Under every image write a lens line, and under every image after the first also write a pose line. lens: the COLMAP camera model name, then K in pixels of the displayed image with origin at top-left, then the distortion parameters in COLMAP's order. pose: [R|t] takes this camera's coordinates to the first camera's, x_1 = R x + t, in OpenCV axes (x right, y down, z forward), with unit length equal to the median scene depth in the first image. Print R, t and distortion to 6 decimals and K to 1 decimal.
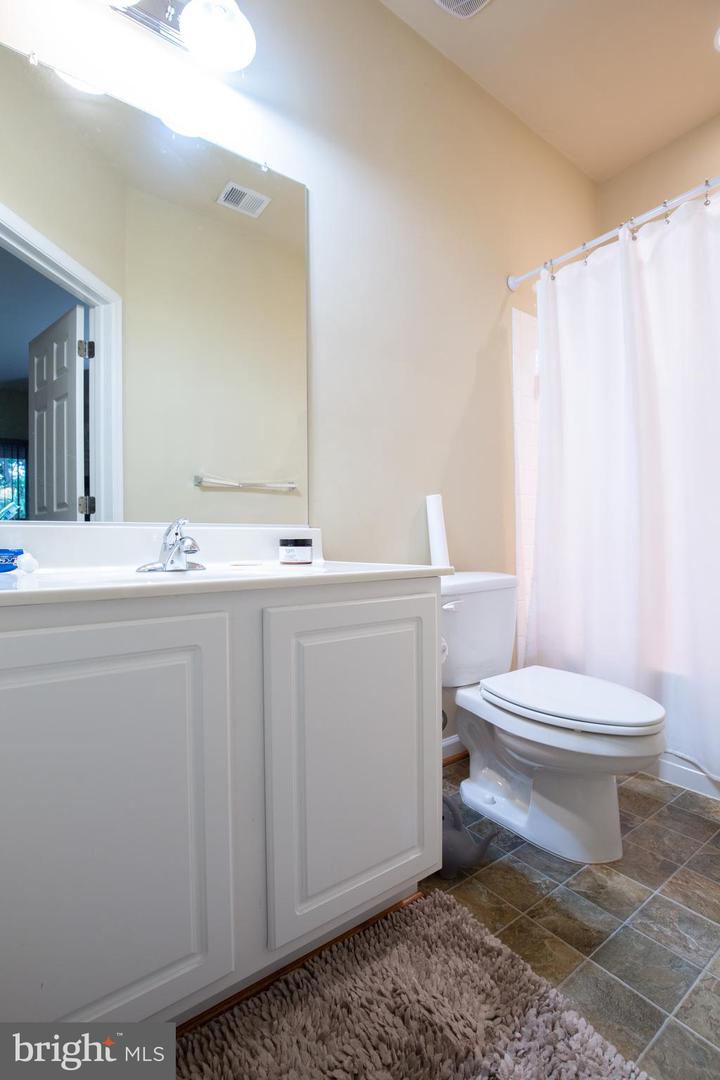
lens RADIAL K [[492.8, 0, 353.1], [0, 492.8, 539.5], [0, 0, 1]] dist [-0.031714, 0.004159]
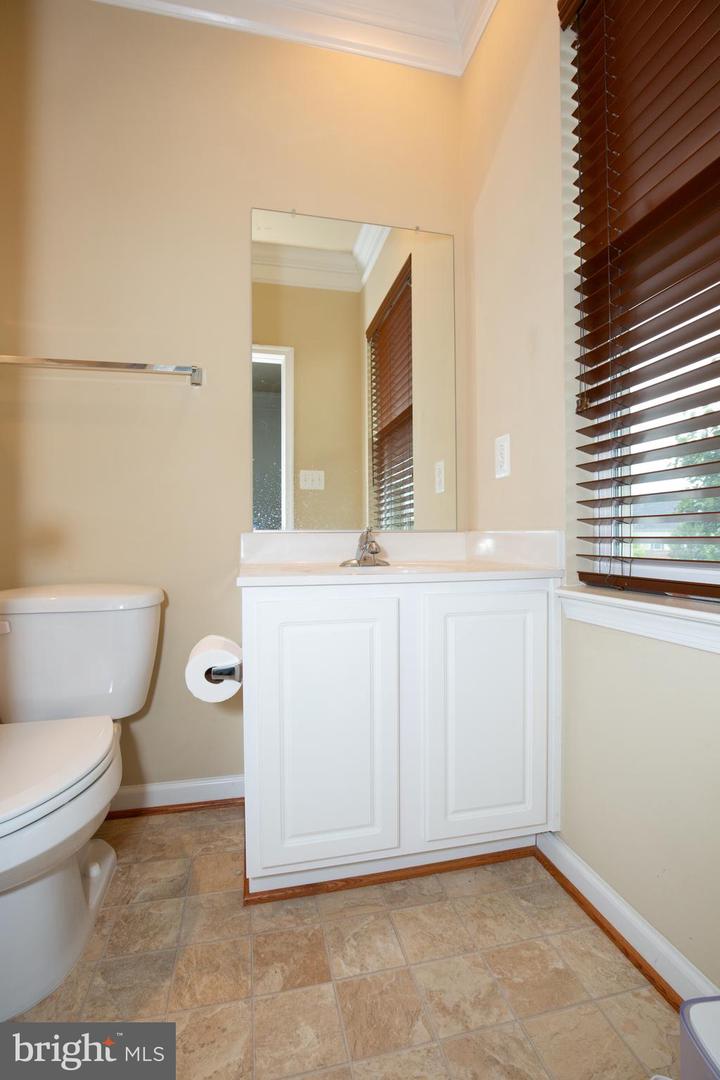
lens RADIAL K [[492.8, 0, 359.0], [0, 492.8, 543.9], [0, 0, 1]] dist [-0.031714, 0.004159]
pose [[0.384979, -0.003641, 0.922918, -1.128304], [-0.000722, 0.999991, 0.004246, -0.003440], [-0.922925, -0.002300, 0.384972, 0.385723]]
